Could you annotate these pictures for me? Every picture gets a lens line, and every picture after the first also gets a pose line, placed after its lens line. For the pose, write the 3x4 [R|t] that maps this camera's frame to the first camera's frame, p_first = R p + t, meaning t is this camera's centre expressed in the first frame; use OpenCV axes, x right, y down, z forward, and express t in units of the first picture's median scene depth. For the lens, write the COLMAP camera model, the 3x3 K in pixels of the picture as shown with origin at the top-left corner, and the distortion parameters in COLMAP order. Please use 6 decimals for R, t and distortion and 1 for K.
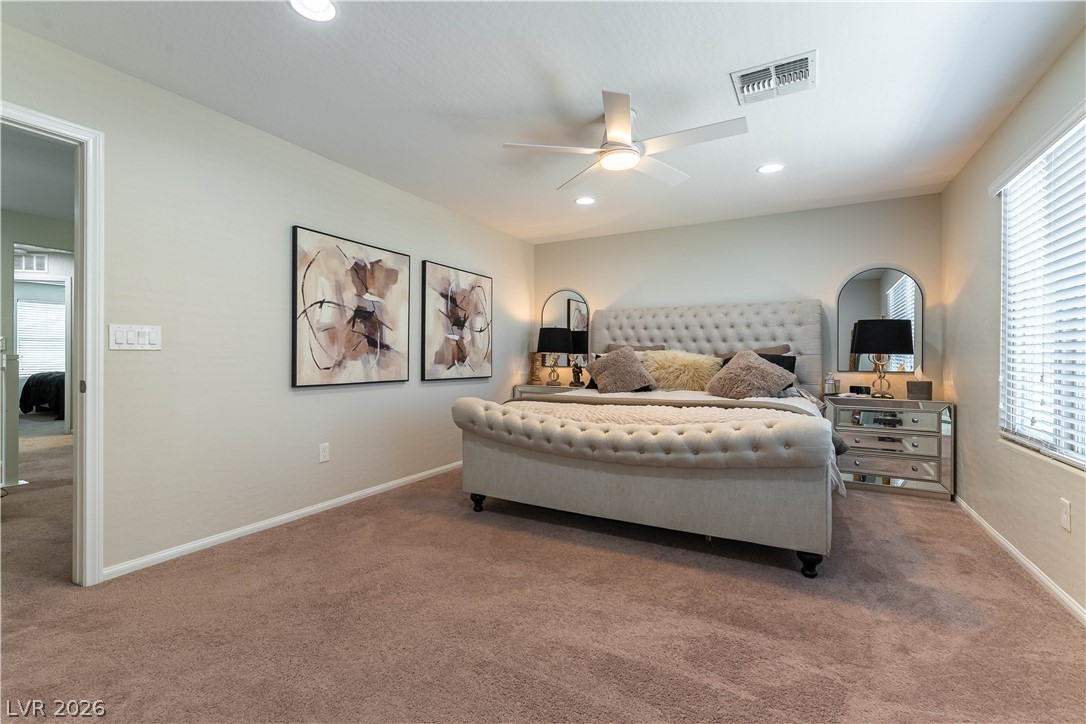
lens RADIAL K [[478.5, 0, 542.6], [0, 478.5, 358.0], [0, 0, 1]] dist [-0.009431, 0.000379]
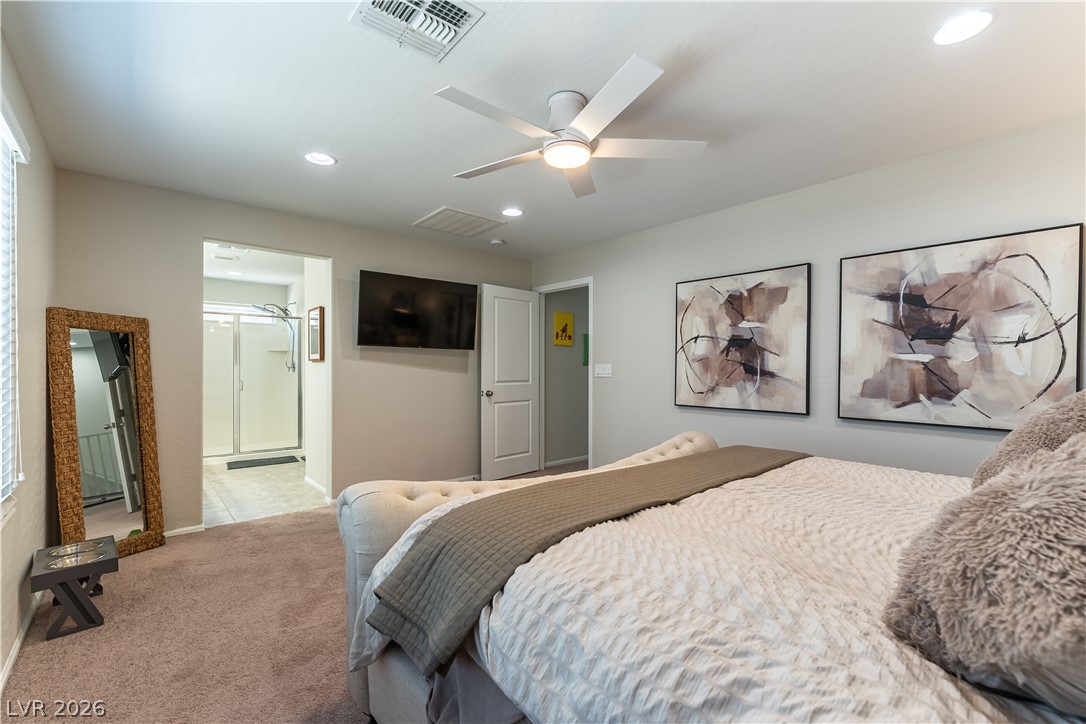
lens RADIAL K [[478.5, 0, 543.7], [0, 478.5, 367.2], [0, 0, 1]] dist [-0.009431, 0.000379]
pose [[-0.354104, -0.003077, -0.935201, 0.707148], [-0.004237, 0.999990, -0.001685, -0.034103], [0.935197, 0.003366, -0.354113, 0.938998]]
